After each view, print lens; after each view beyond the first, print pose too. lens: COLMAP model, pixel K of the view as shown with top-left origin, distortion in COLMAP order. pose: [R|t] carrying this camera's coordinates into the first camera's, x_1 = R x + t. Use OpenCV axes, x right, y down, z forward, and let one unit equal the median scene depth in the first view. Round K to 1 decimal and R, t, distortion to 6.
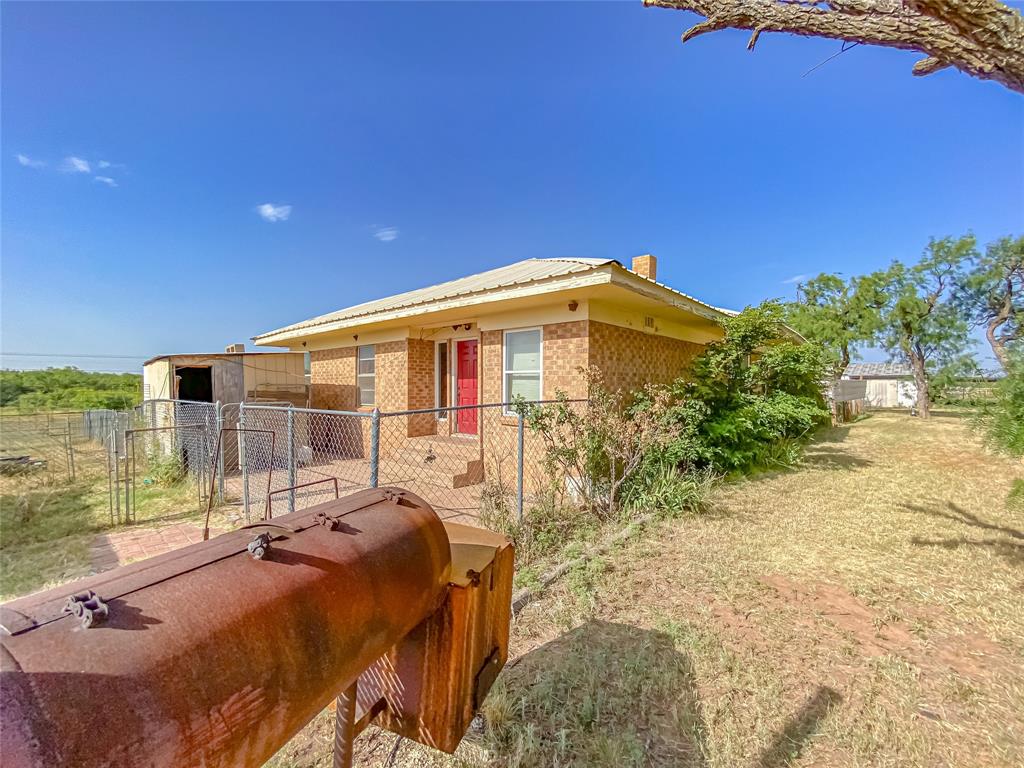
lens RADIAL K [[411.3, 0, 523.5], [0, 411.3, 386.1], [0, 0, 1]] dist [0.000819, -0.000008]
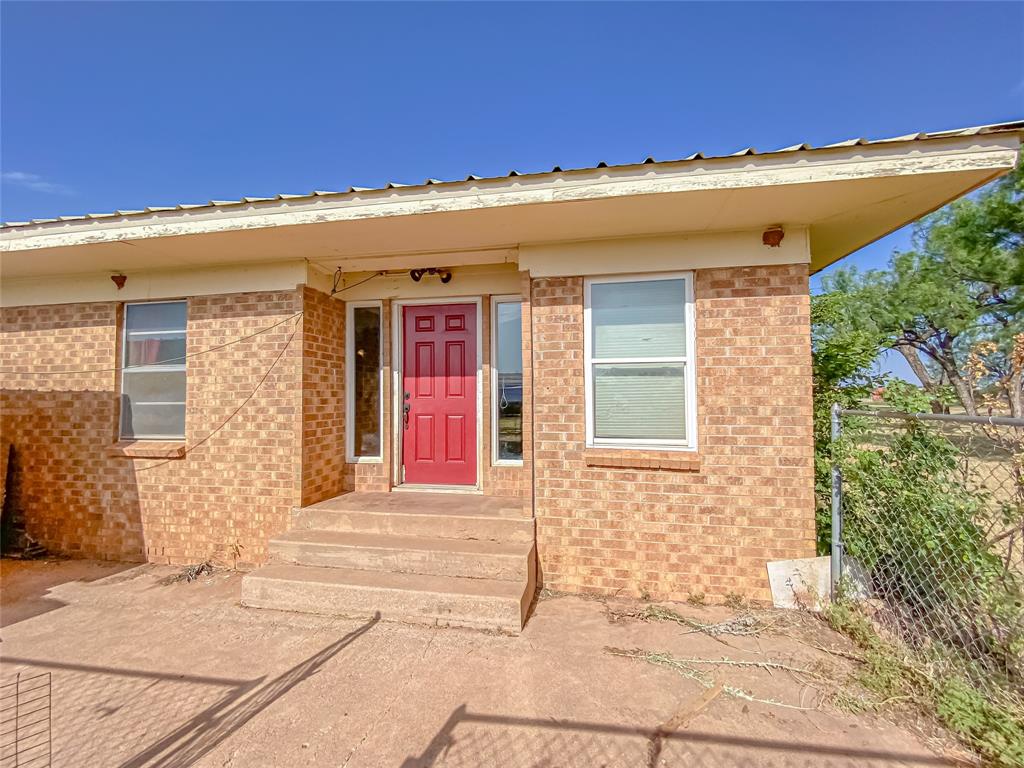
lens RADIAL K [[416.6, 0, 515.2], [0, 416.6, 386.3], [0, 0, 1]] dist [-0.002855, -0.000243]
pose [[0.868834, 0.004745, 0.495080, -0.297838], [0.008788, 0.999649, -0.025003, 0.007238], [-0.495025, 0.026074, 0.868487, 0.480434]]
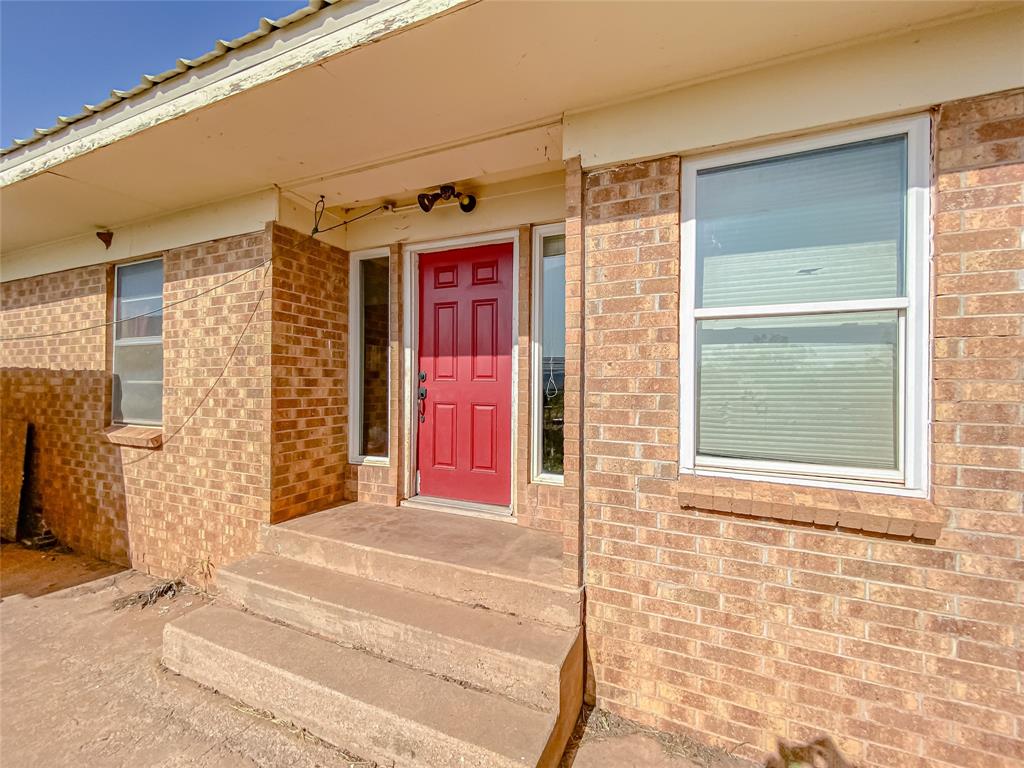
lens RADIAL K [[416.6, 0, 515.2], [0, 416.6, 386.3], [0, 0, 1]] dist [-0.002855, -0.000243]
pose [[0.957030, 0.005631, 0.289934, -0.187081], [-0.007248, 0.999964, 0.004501, 0.011013], [-0.289898, -0.006409, 0.957036, 0.610897]]
